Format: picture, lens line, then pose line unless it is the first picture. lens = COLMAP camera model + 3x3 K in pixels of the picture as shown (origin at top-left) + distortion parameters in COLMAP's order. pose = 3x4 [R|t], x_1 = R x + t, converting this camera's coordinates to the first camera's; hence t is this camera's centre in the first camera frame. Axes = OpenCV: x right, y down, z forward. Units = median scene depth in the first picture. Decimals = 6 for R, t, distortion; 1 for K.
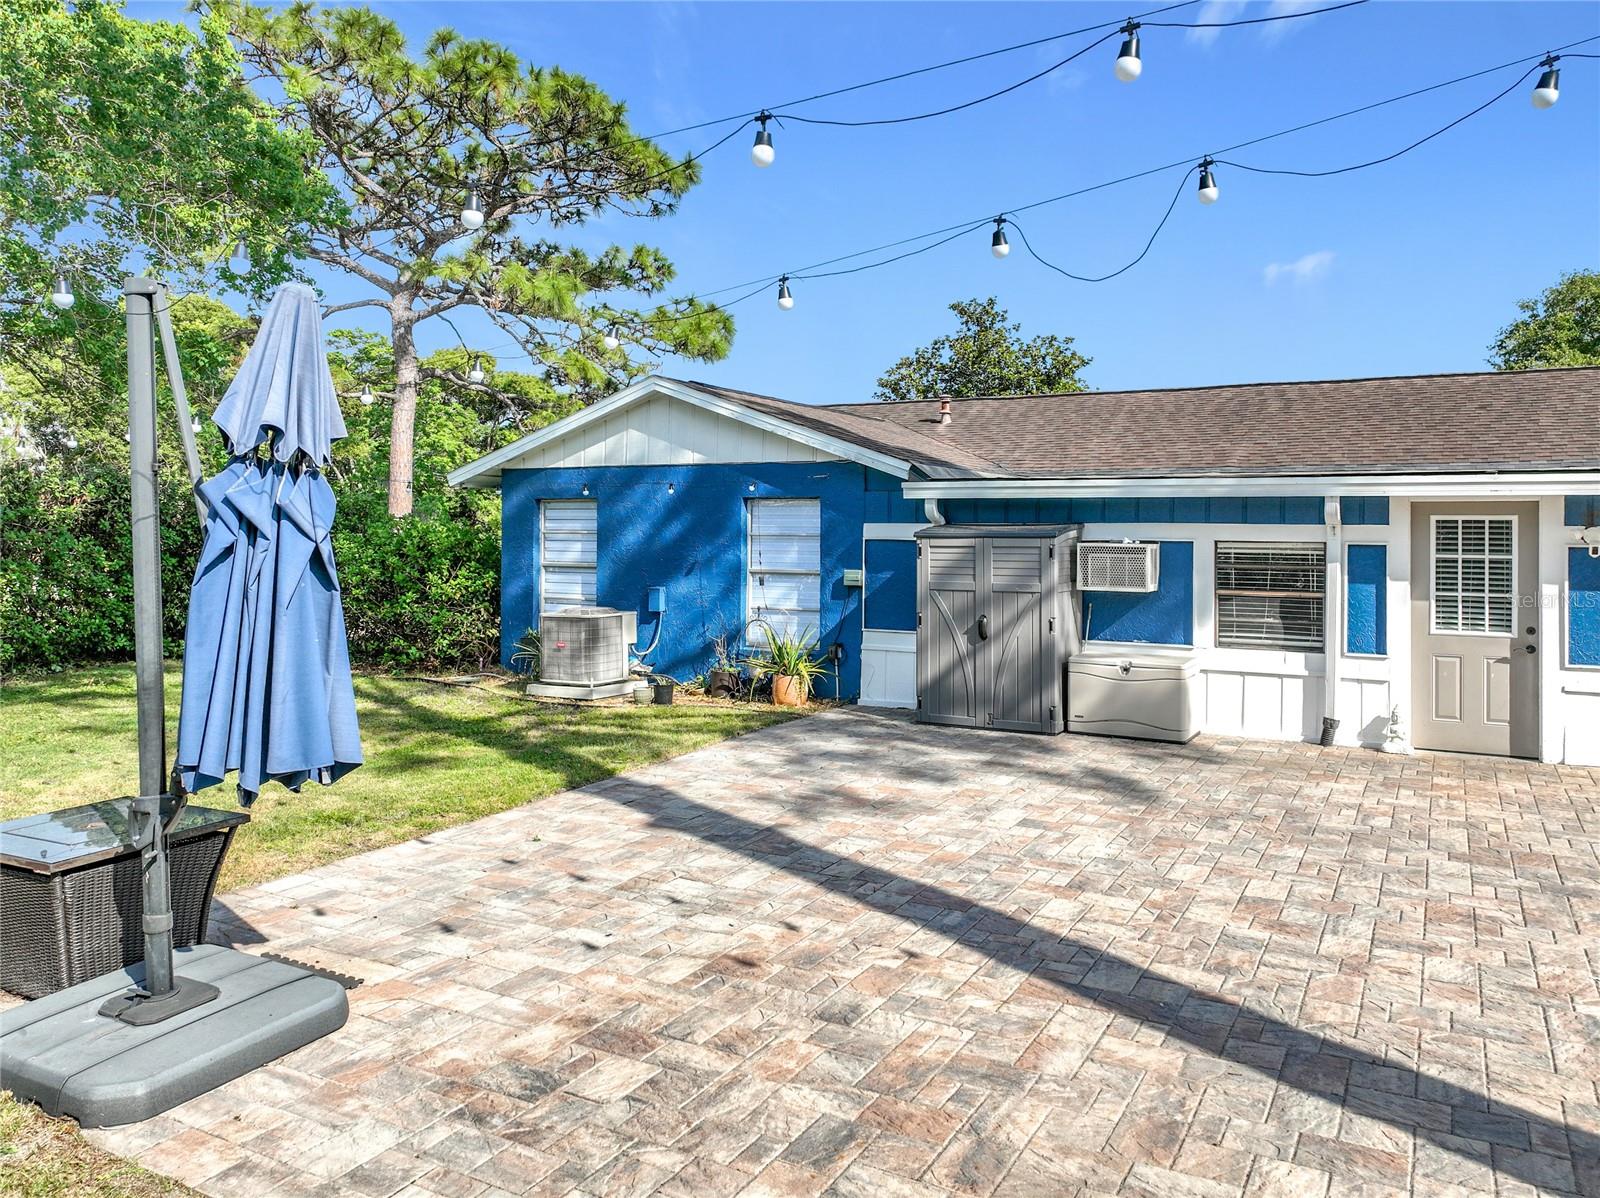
lens RADIAL K [[1178.8, 0, 808.7], [0, 1178.8, 519.2], [0, 0, 1]] dist [-0.006522, 0.008510]
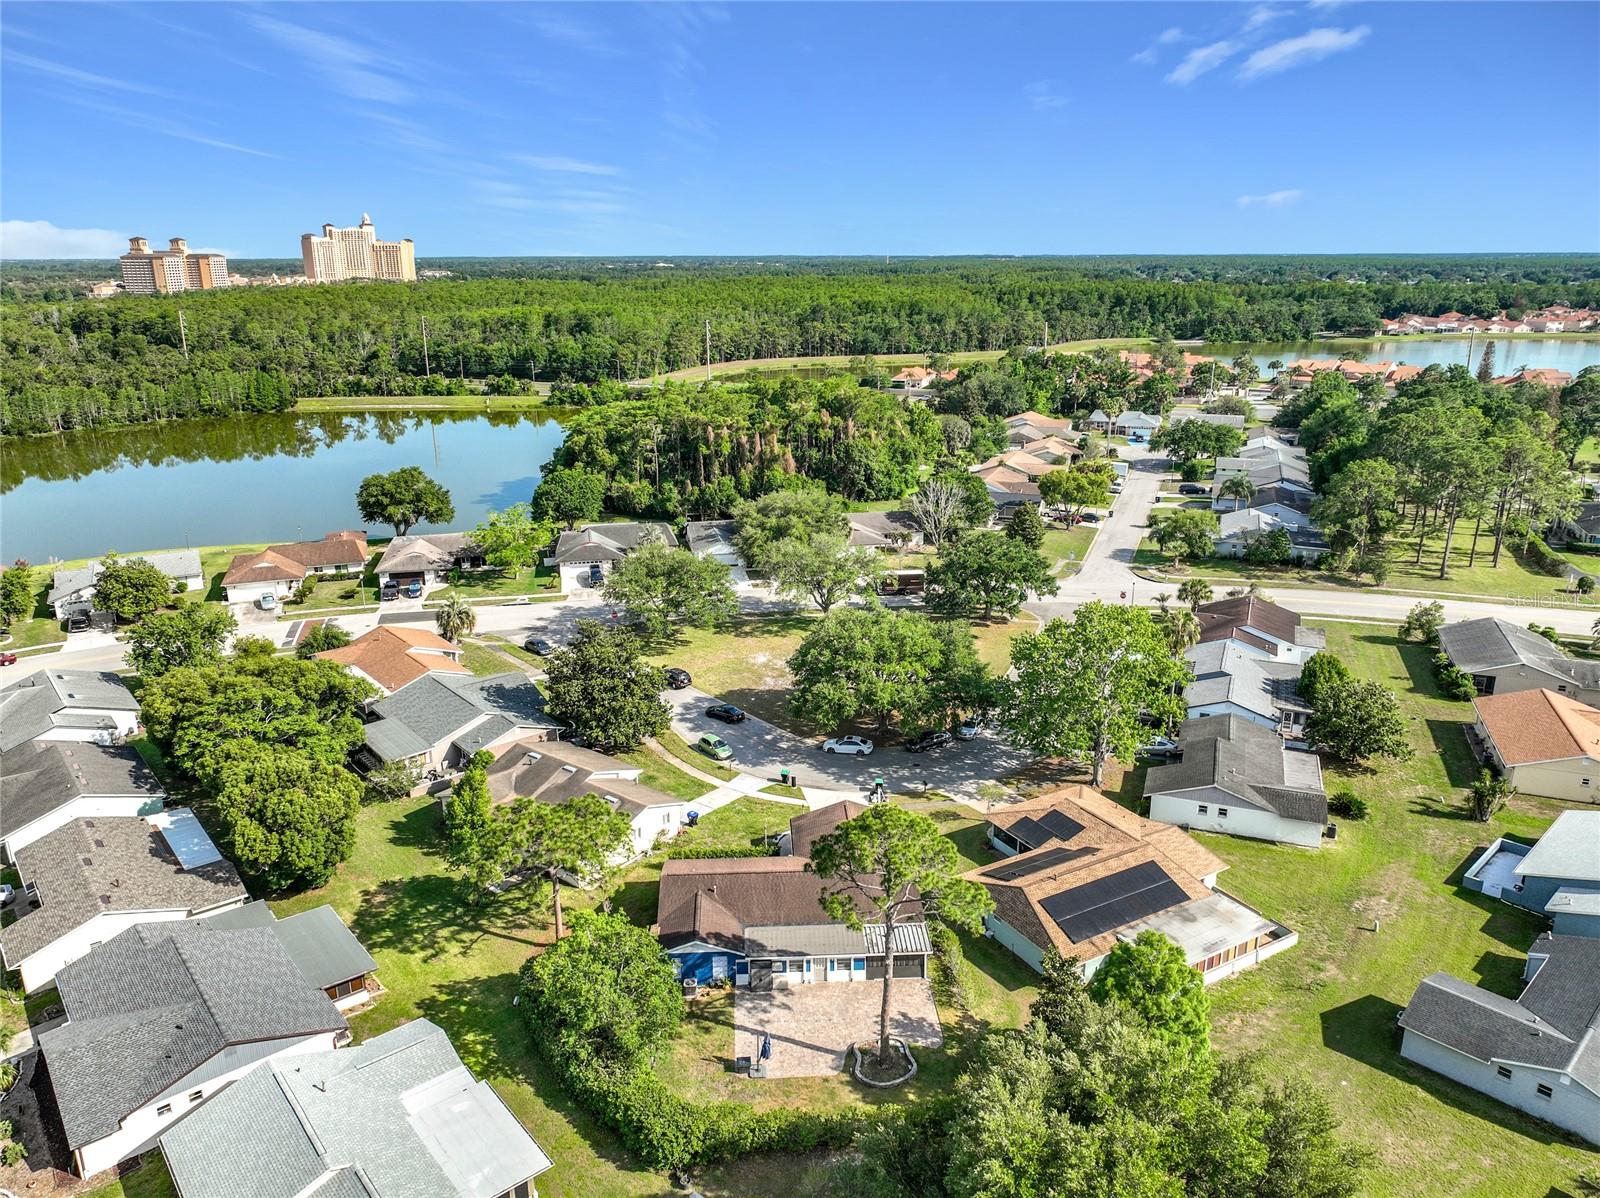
lens RADIAL K [[1140.2, 0, 810.2], [0, 1140.2, 609.9], [0, 0, 1]] dist [0.009148, 0.004194]
pose [[0.845870, -0.162842, 0.507924, -2.965562], [-0.002219, 0.951175, 0.308644, -4.501857], [-0.533385, -0.262200, 0.804209, -4.456082]]
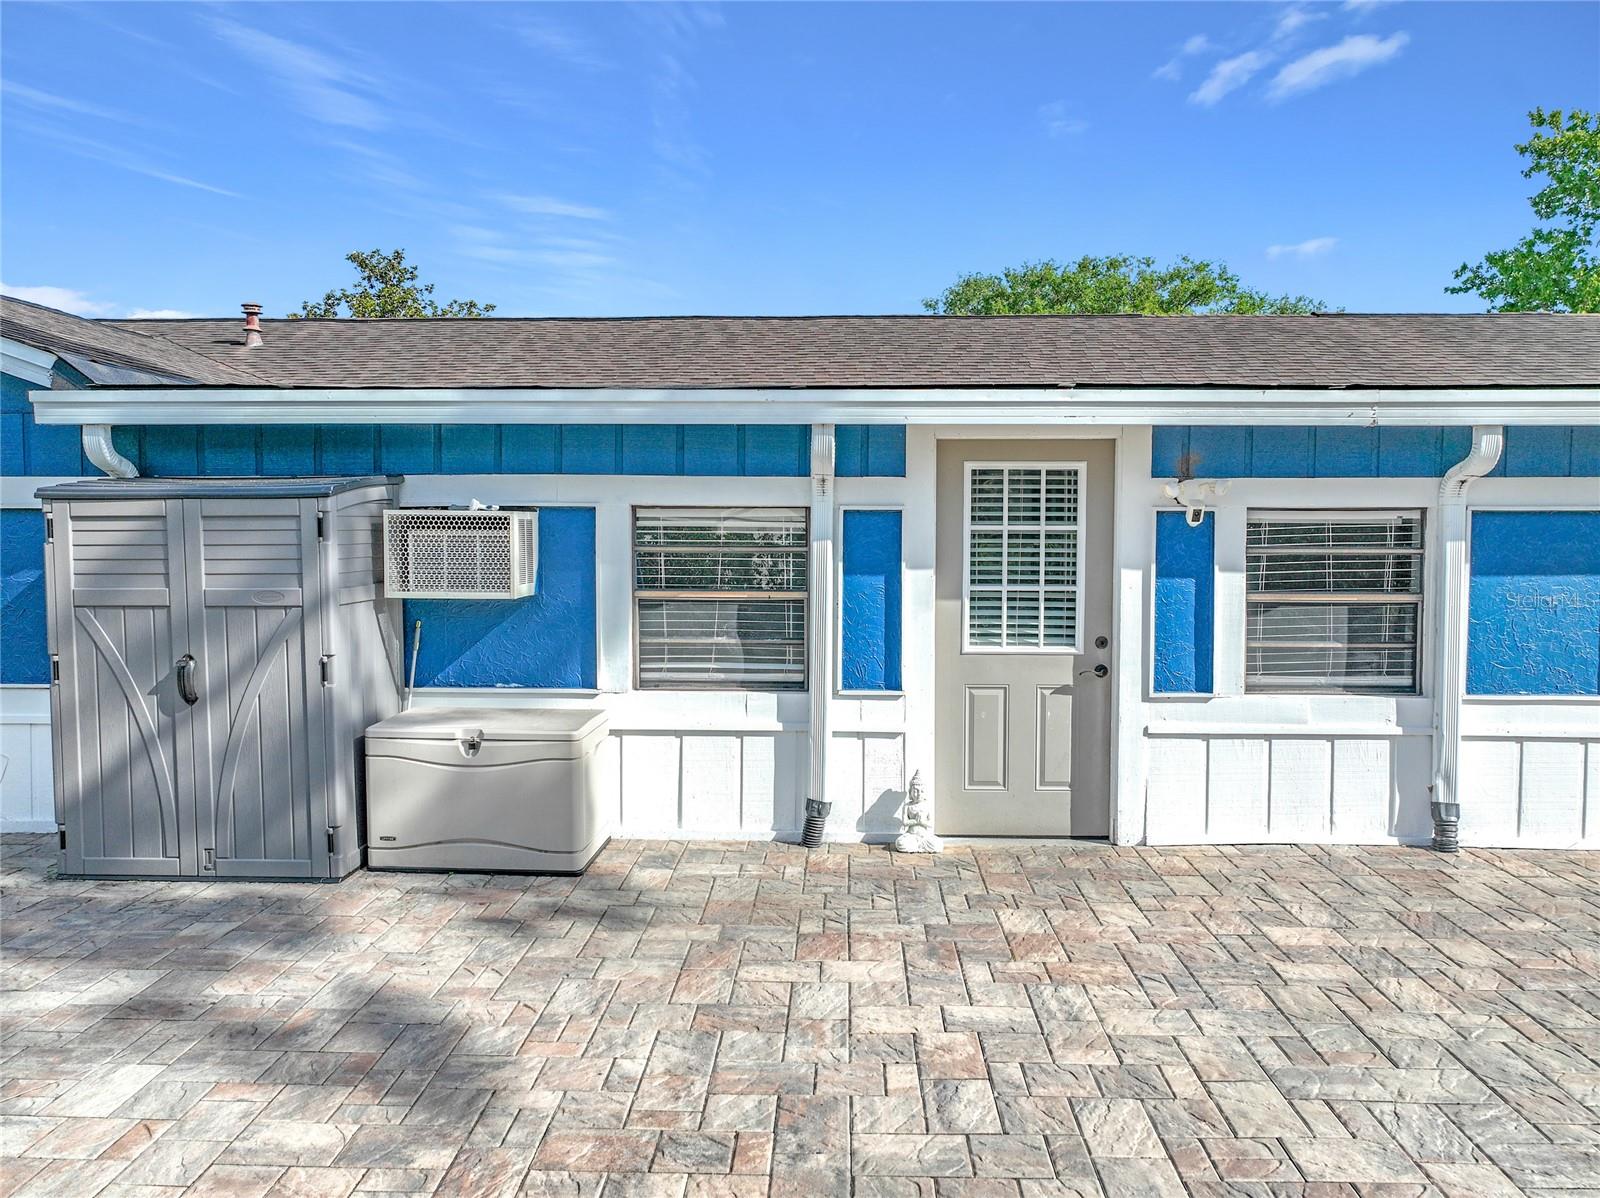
lens RADIAL K [[1171.3, 0, 804.8], [0, 1171.3, 597.9], [0, 0, 1]] dist [-0.022297, 0.022433]
pose [[0.894463, -0.031535, 0.446028, 0.176125], [-0.000499, 0.997439, 0.071521, 0.023901], [-0.447141, -0.064195, 0.892157, 0.482319]]
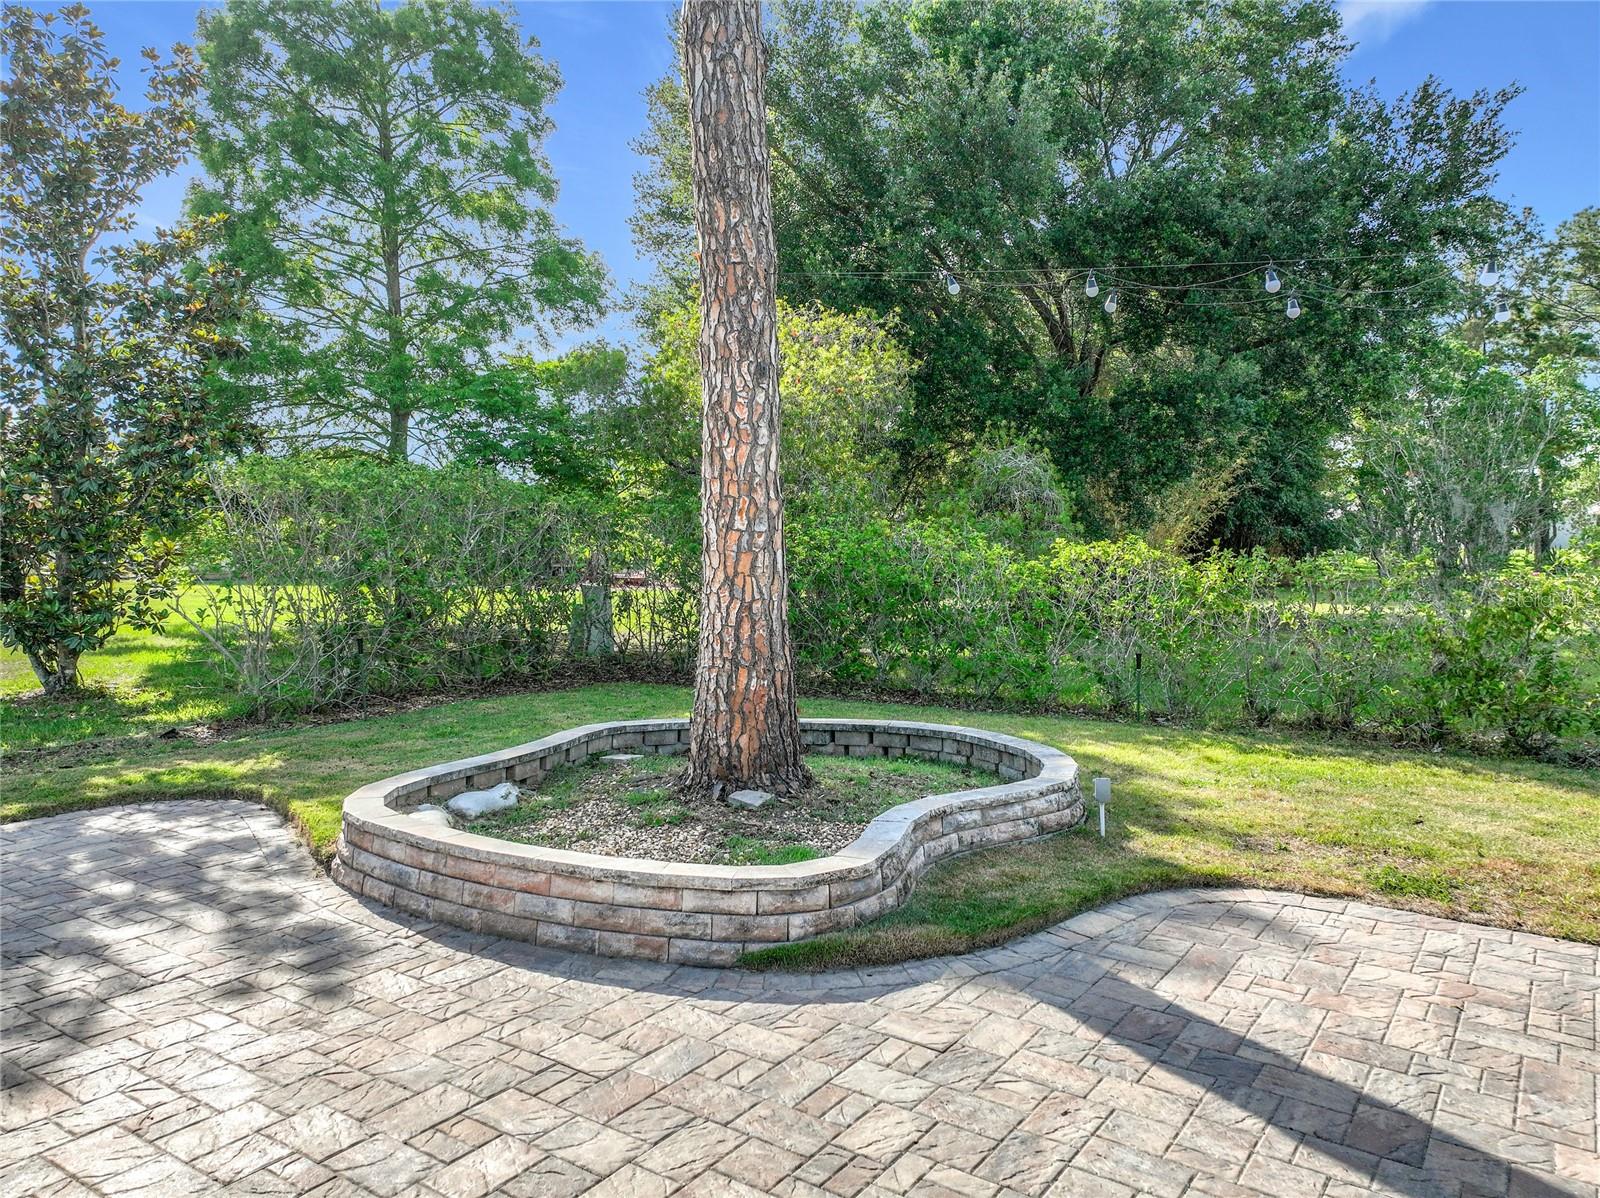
lens RADIAL K [[1127.4, 0, 818.0], [0, 1127.4, 602.6], [0, 0, 1]] dist [0.024892, 0.003717]
pose [[-0.996030, -0.011268, 0.088305, 0.323216], [-0.008062, 0.999298, 0.036576, 0.017121], [-0.088655, 0.035719, -0.995422, 0.772953]]
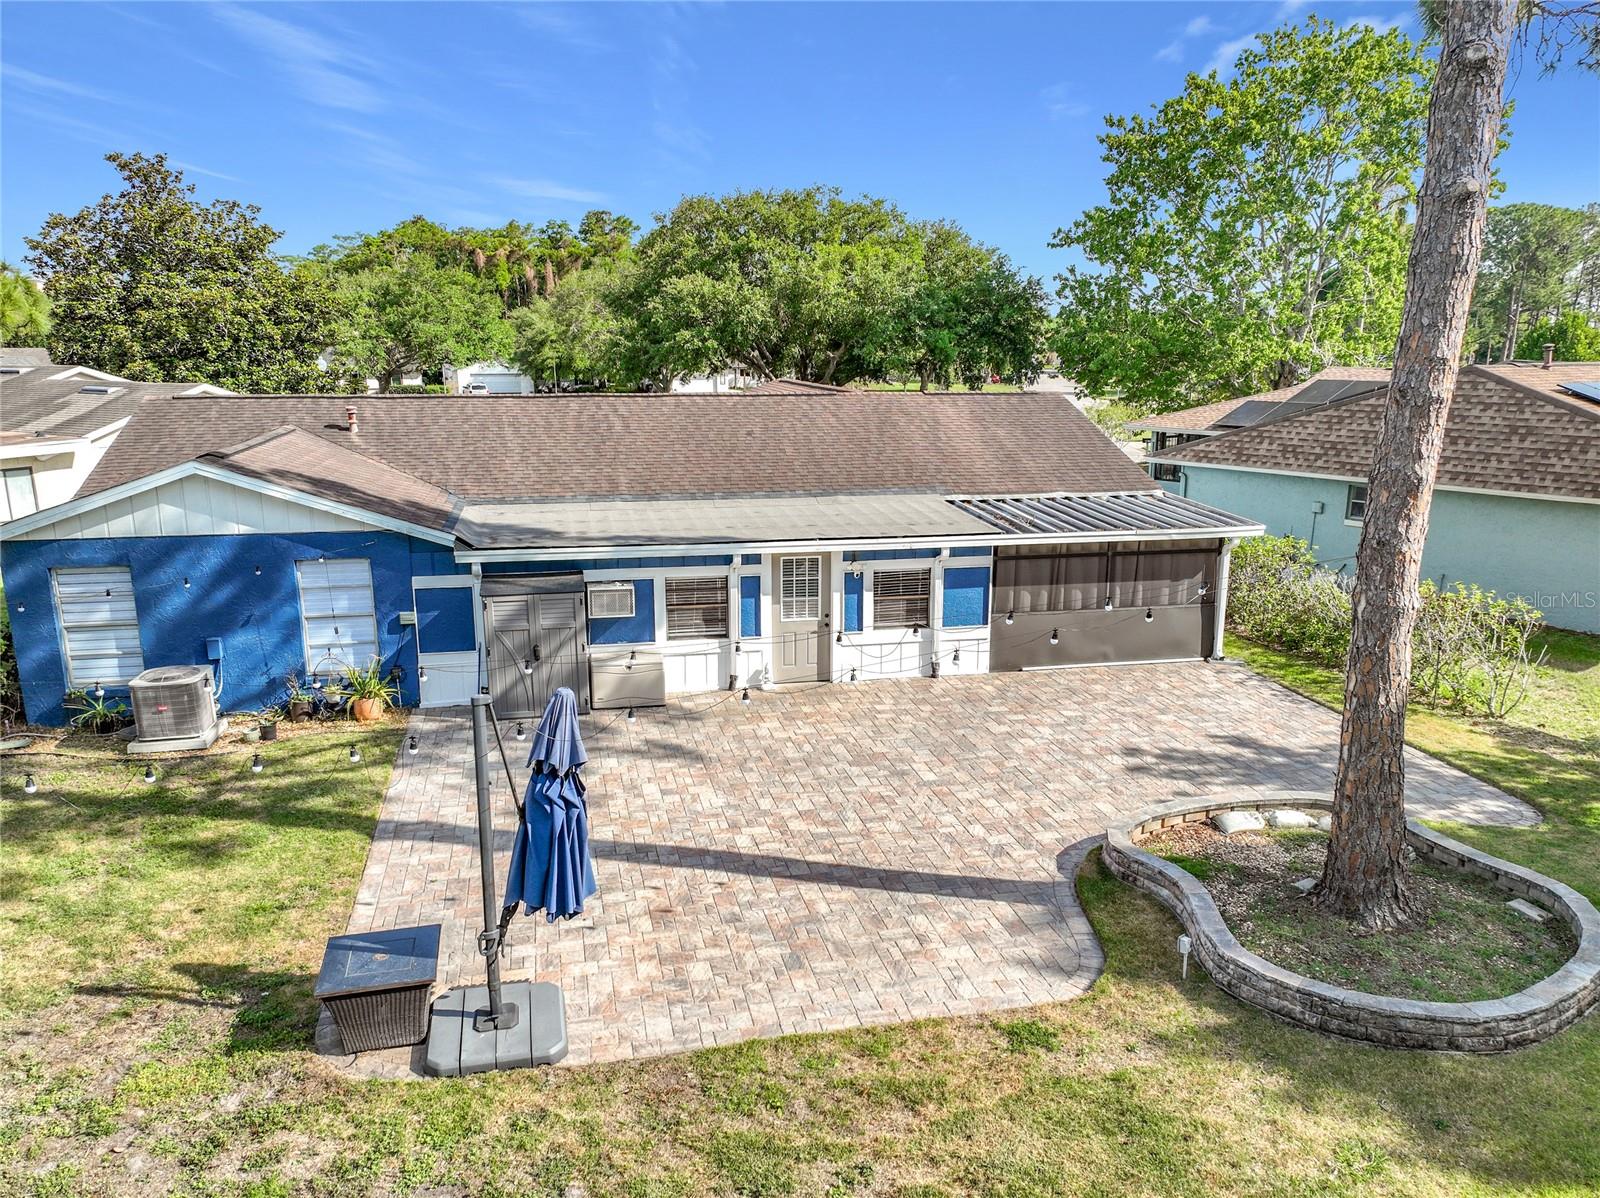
lens RADIAL K [[1163.5, 0, 804.8], [0, 1163.5, 630.3], [0, 0, 1]] dist [-0.004479, 0.000256]
pose [[0.750115, -0.163705, 0.640725, -0.585477], [-0.006635, 0.966964, 0.254827, -0.342111], [-0.661274, -0.195400, 0.724248, -0.317664]]
